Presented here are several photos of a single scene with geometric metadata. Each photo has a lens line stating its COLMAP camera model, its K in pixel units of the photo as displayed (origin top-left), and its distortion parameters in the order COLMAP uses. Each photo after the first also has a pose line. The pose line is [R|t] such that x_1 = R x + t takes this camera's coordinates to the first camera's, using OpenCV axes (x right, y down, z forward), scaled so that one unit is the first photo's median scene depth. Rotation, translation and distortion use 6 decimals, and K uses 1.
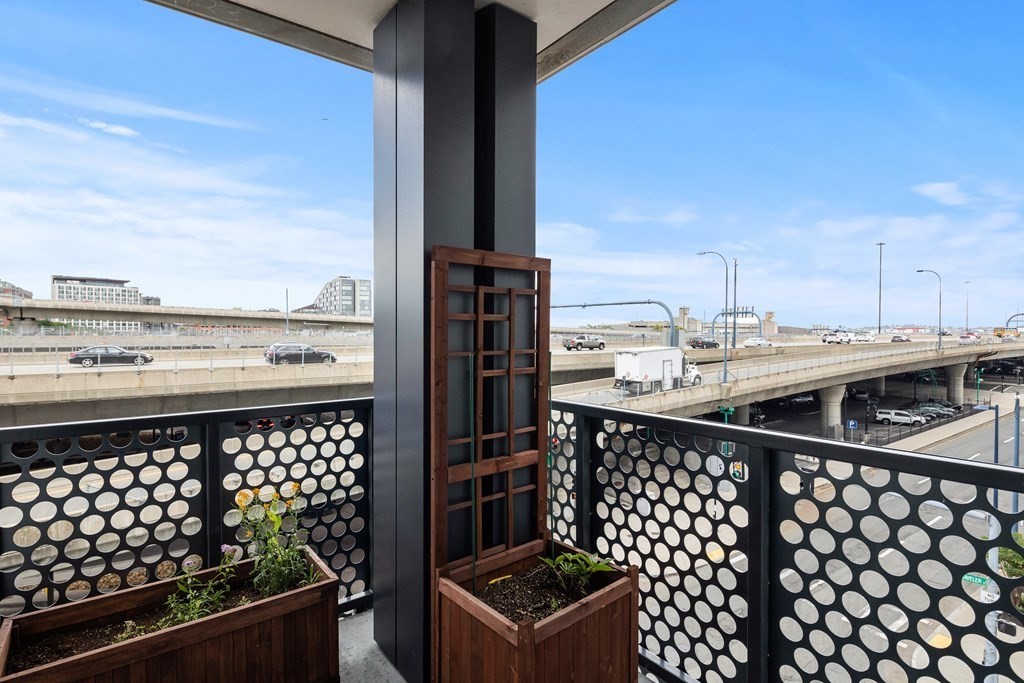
lens RADIAL K [[500.8, 0, 509.3], [0, 500.8, 325.9], [0, 0, 1]] dist [-0.001213, -0.001179]
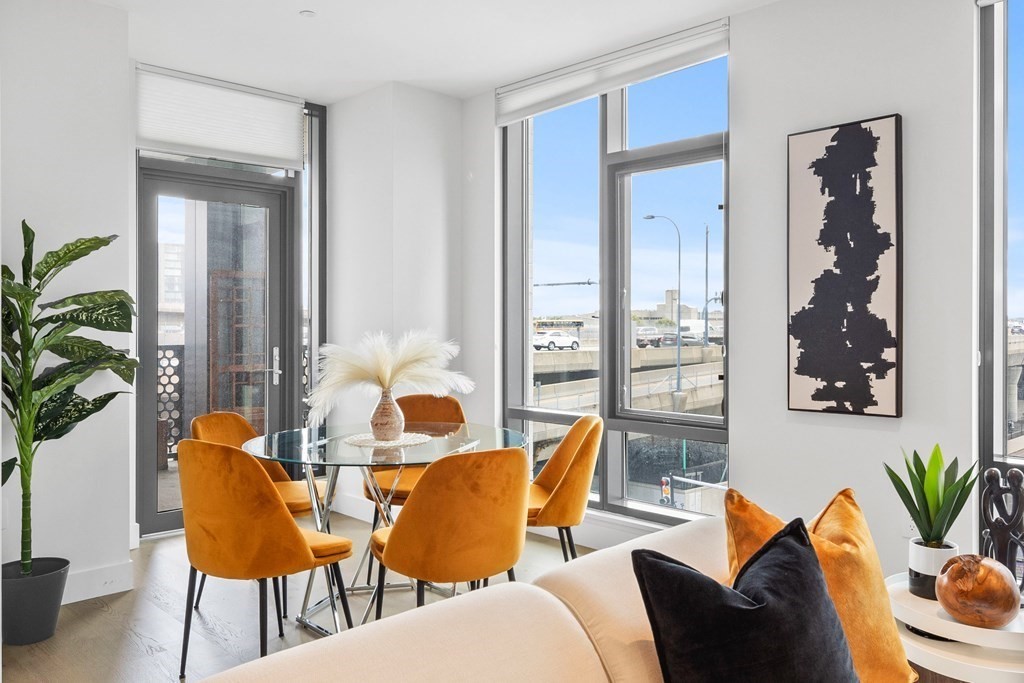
lens RADIAL K [[799.7, 0, 515.4], [0, 799.7, 327.1], [0, 0, 1]] dist [0.000442, -0.000413]
pose [[0.992519, -0.002020, 0.122077, 0.566103], [0.000650, 0.999936, 0.011263, 0.046518], [-0.122092, -0.011099, 0.992457, -2.023073]]
